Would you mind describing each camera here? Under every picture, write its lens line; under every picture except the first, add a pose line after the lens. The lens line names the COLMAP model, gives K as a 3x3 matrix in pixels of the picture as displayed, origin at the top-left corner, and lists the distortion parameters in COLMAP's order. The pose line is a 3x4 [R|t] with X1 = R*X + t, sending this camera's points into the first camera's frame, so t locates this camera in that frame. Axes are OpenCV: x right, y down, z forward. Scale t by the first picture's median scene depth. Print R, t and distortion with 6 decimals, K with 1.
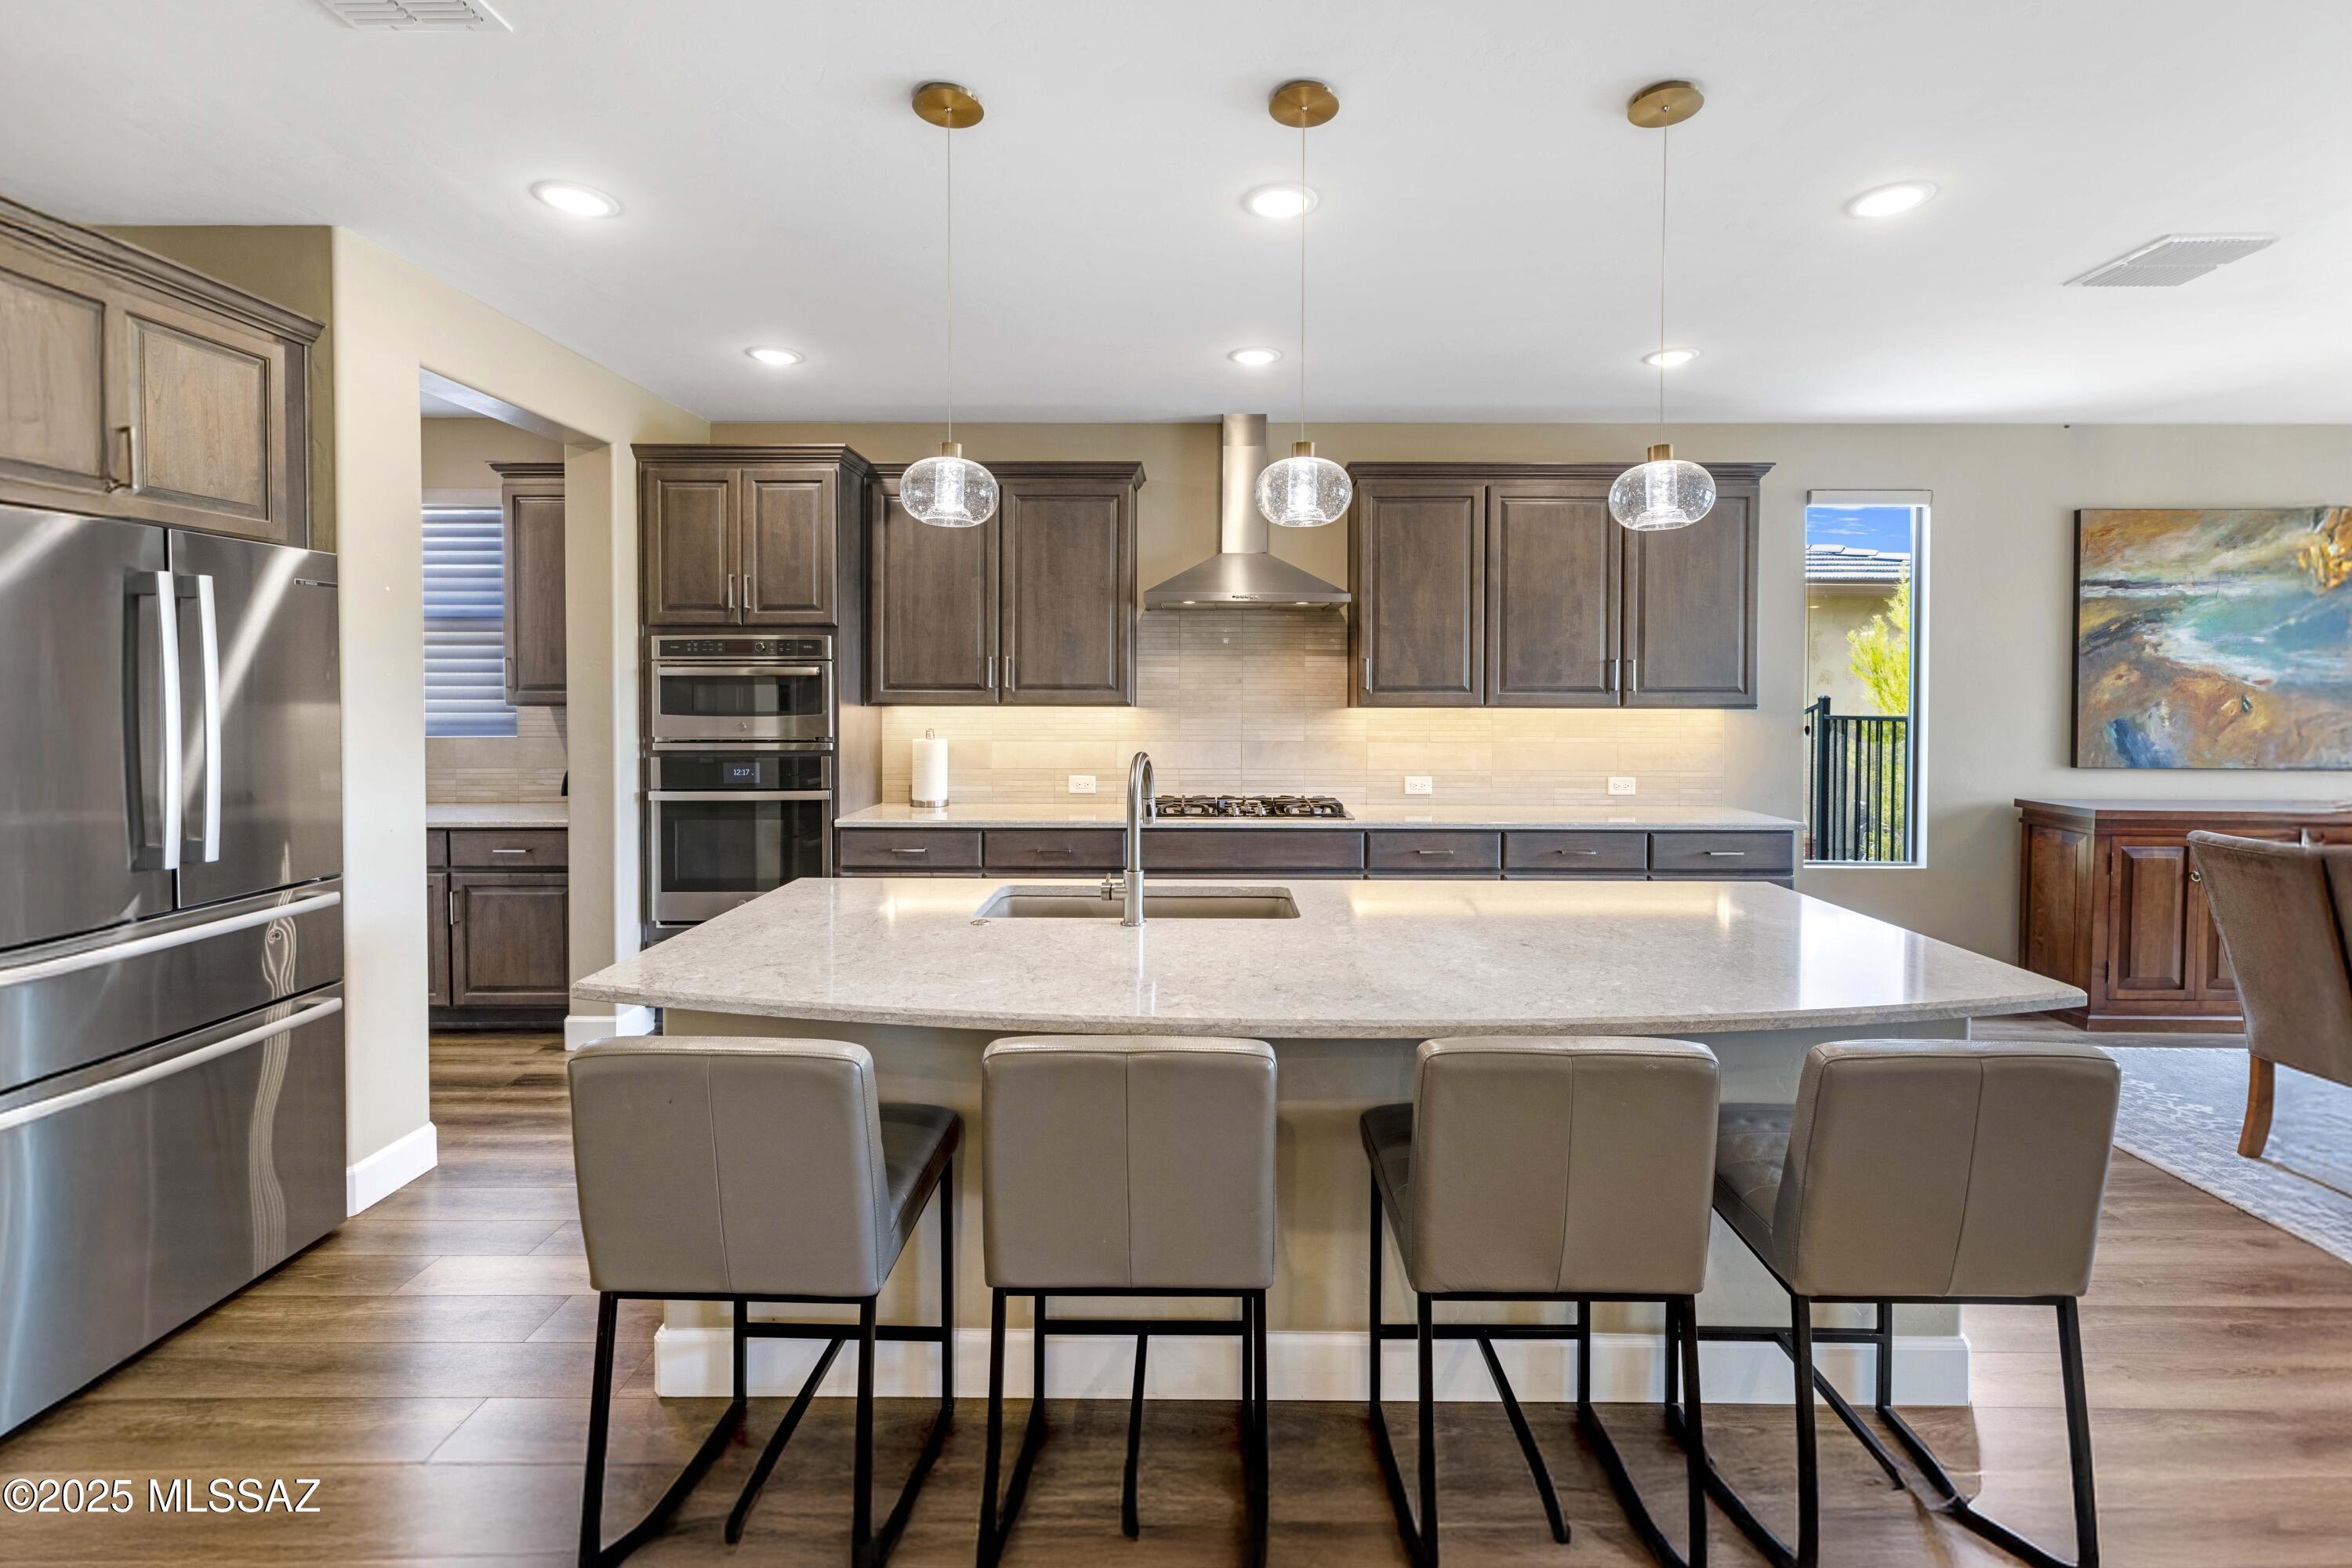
lens RADIAL K [[1076.9, 0, 1206.1], [0, 1076.9, 718.6], [0, 0, 1]] dist [0.000636, 0.001053]
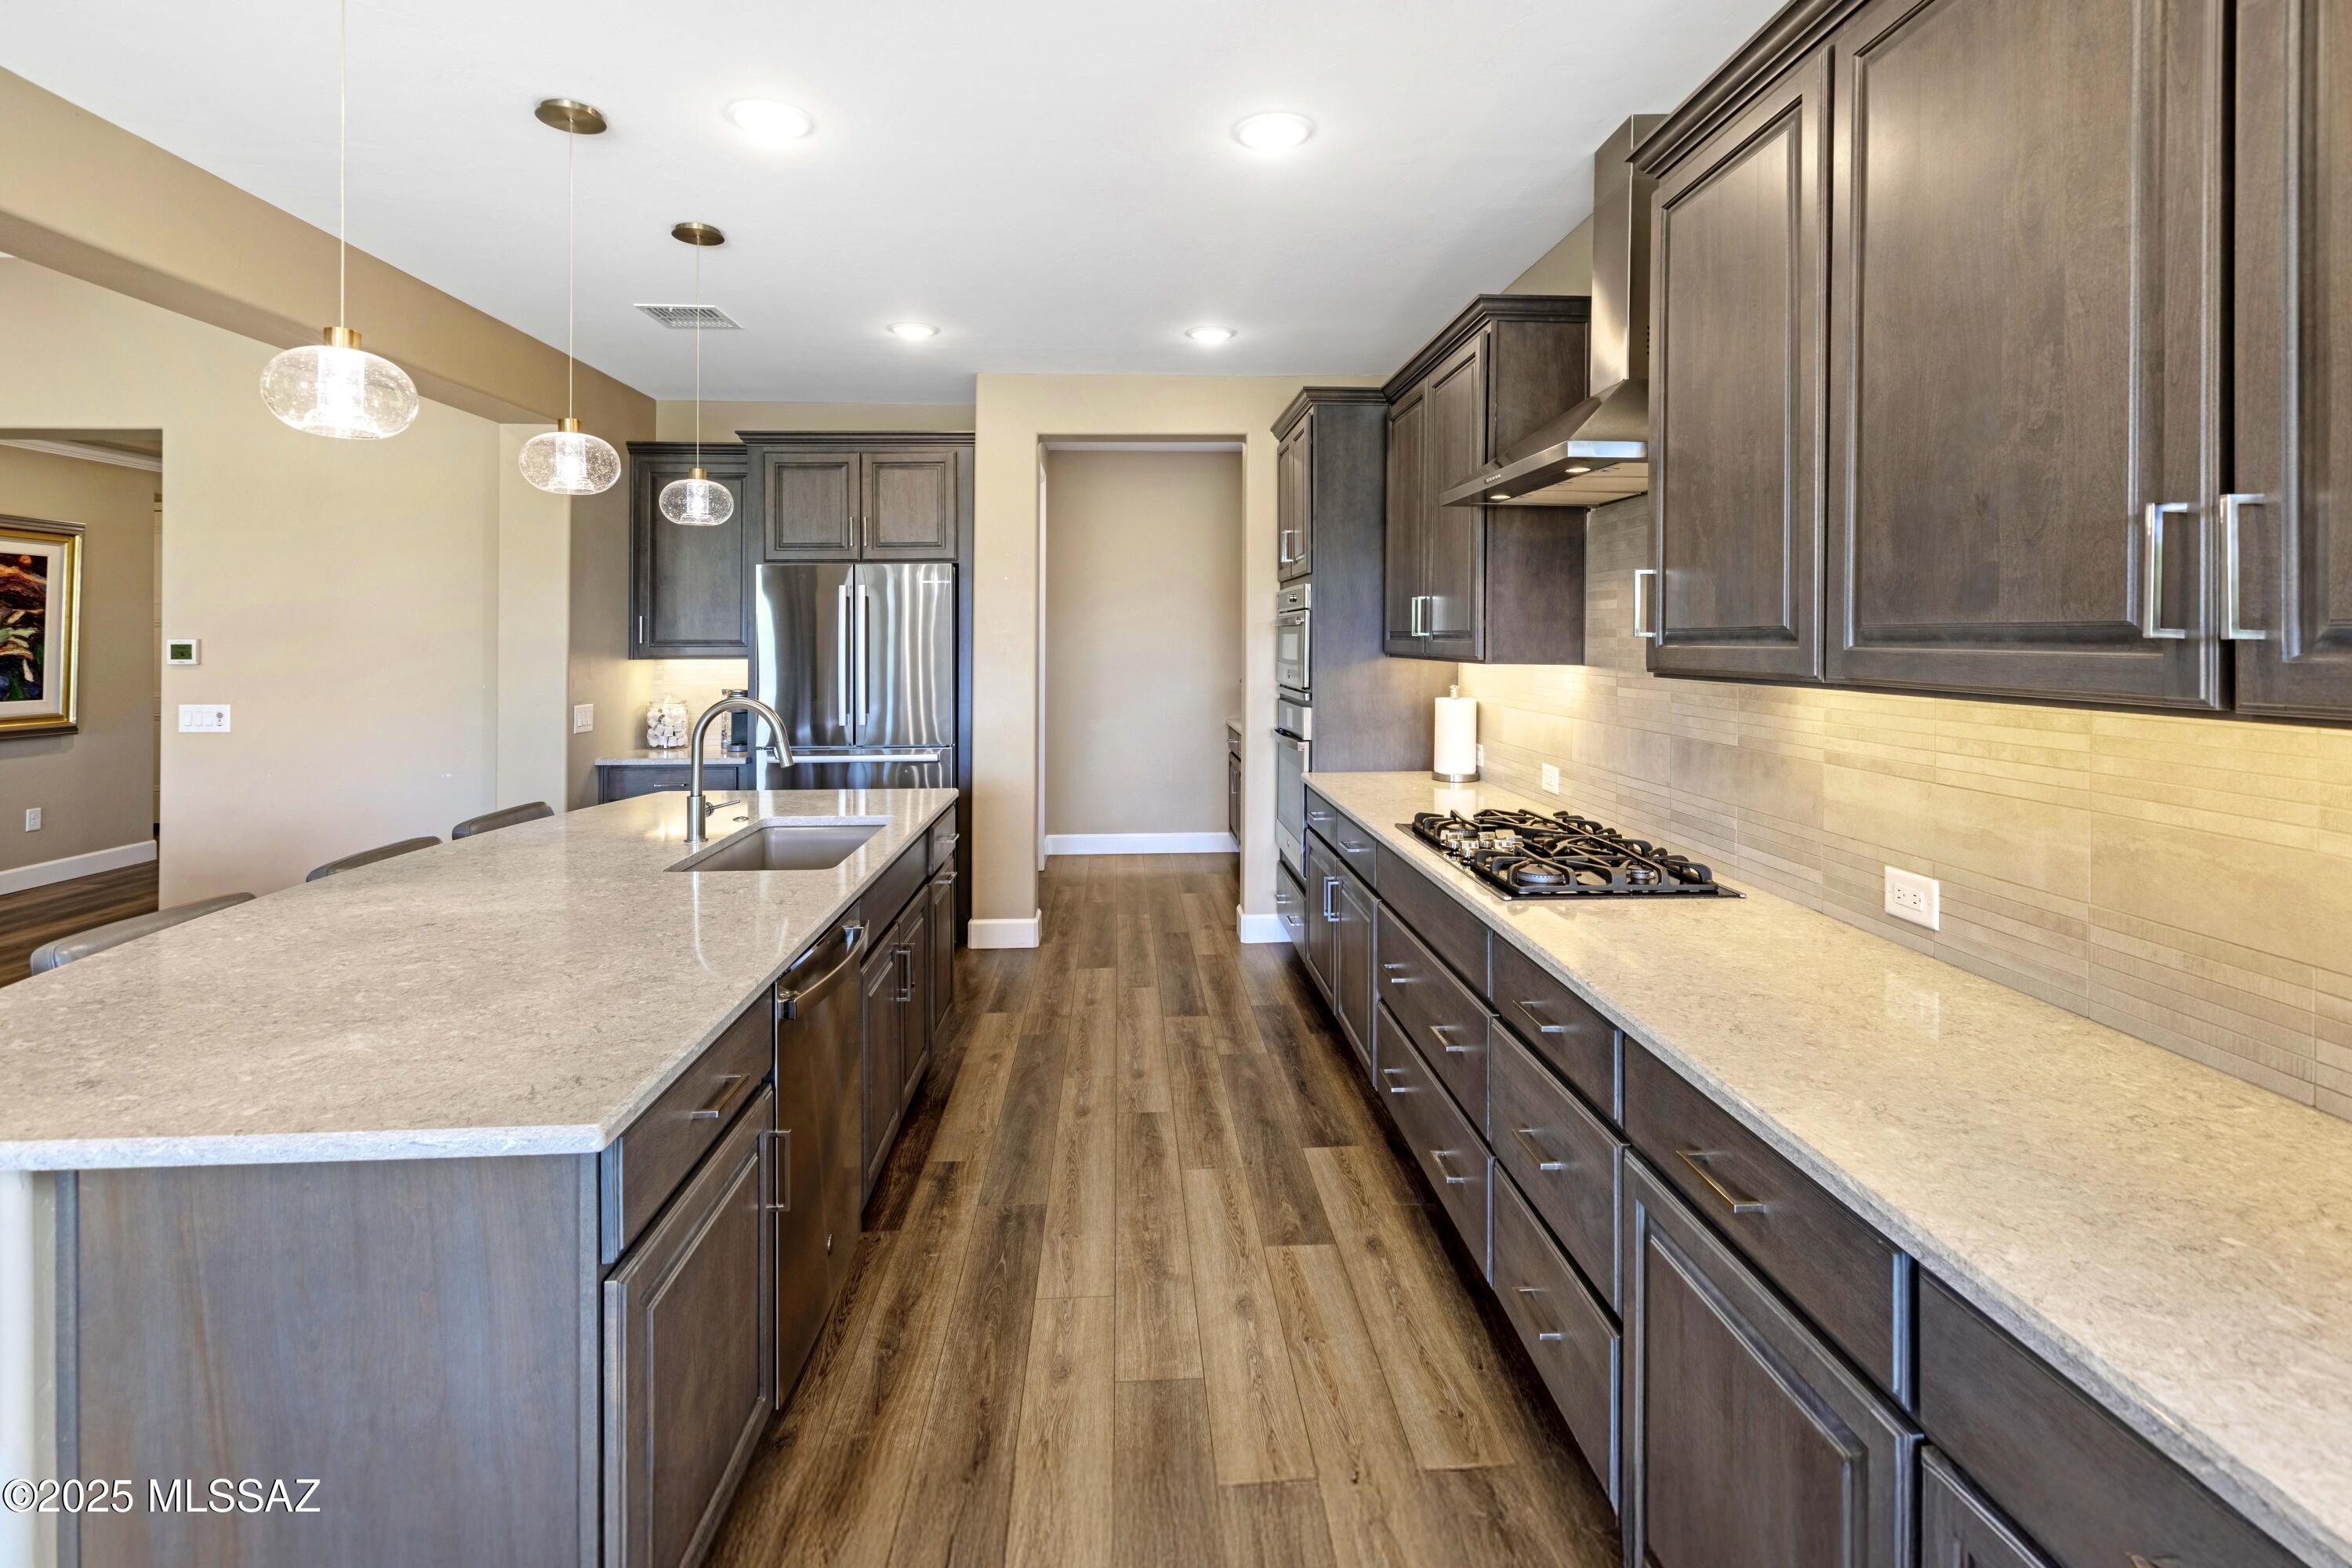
lens RADIAL K [[1076.9, 0, 1126.8], [0, 1076.9, 644.0], [0, 0, 1]] dist [0.000636, 0.001053]
pose [[0.020600, 0.003910, -0.999780, 0.590531], [-0.024741, 0.999688, 0.003400, -0.020210], [0.999482, 0.024666, 0.020691, 0.761351]]
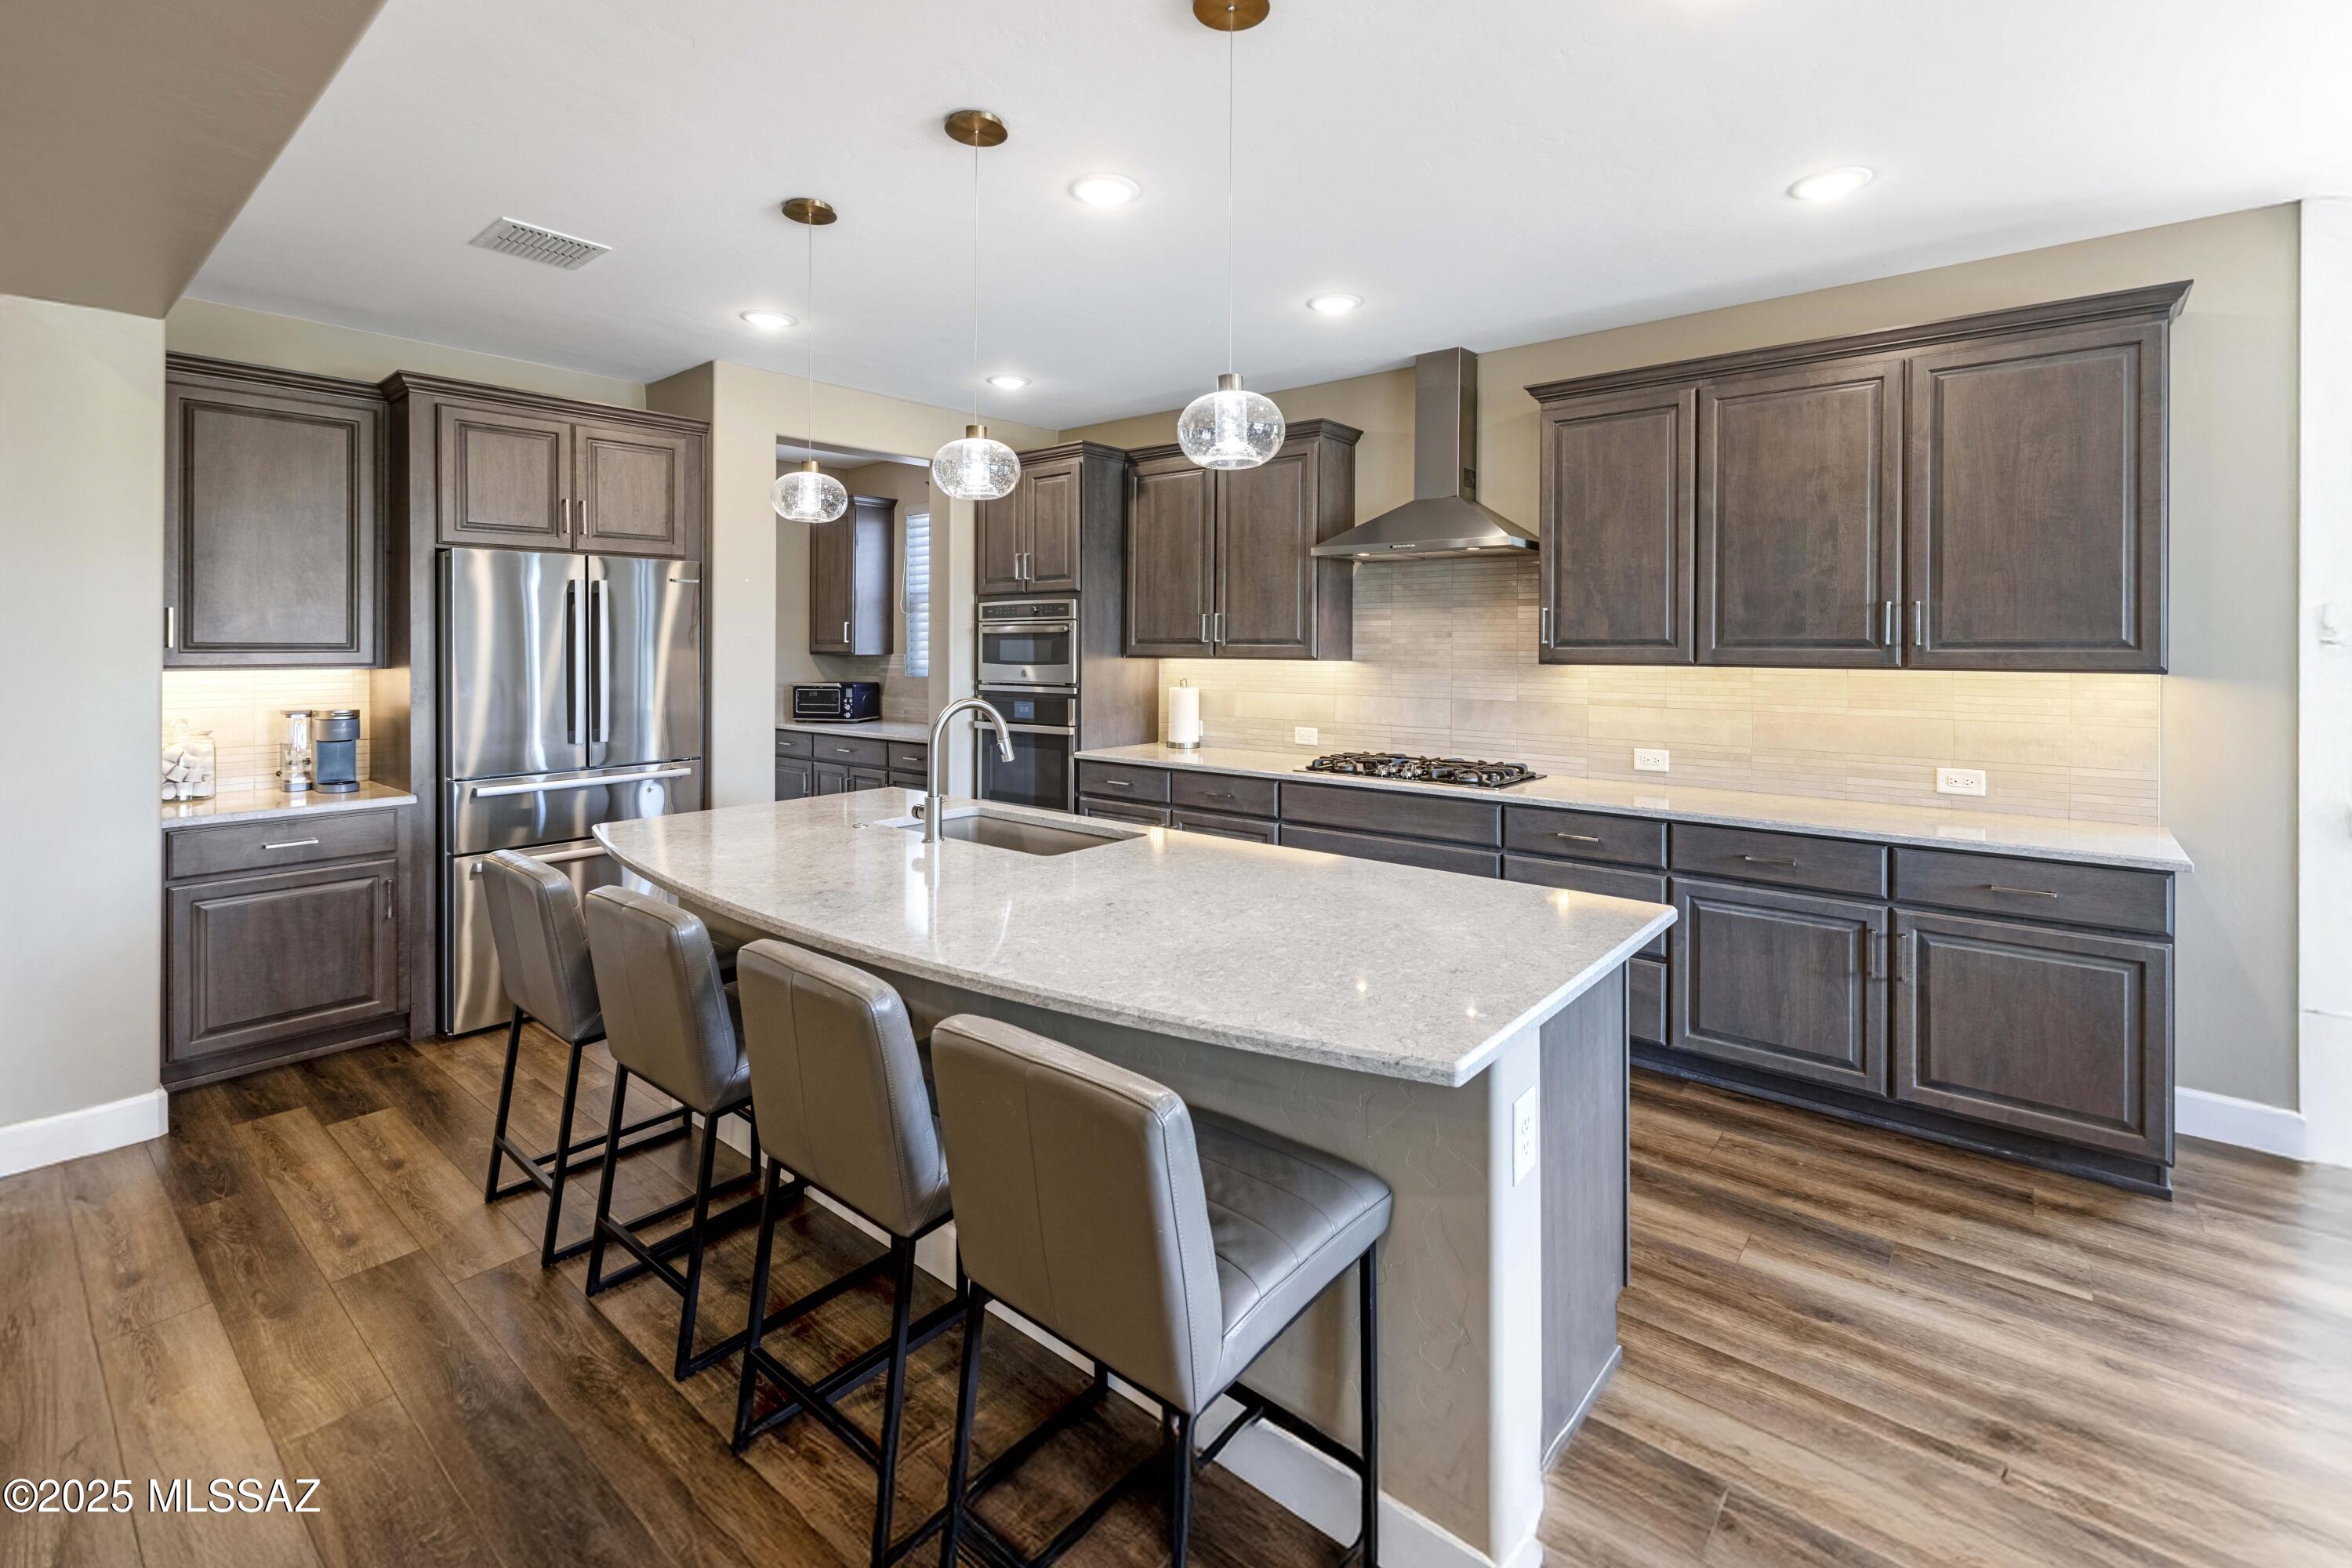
lens RADIAL K [[1076.9, 0, 1128.8], [0, 1076.9, 647.0], [0, 0, 1]] dist [0.000636, 0.001053]
pose [[0.749873, 0.001698, -0.661580, 0.465322], [-0.017750, 0.999688, -0.017553, -0.002978], [0.661344, 0.024905, 0.749669, 0.126614]]
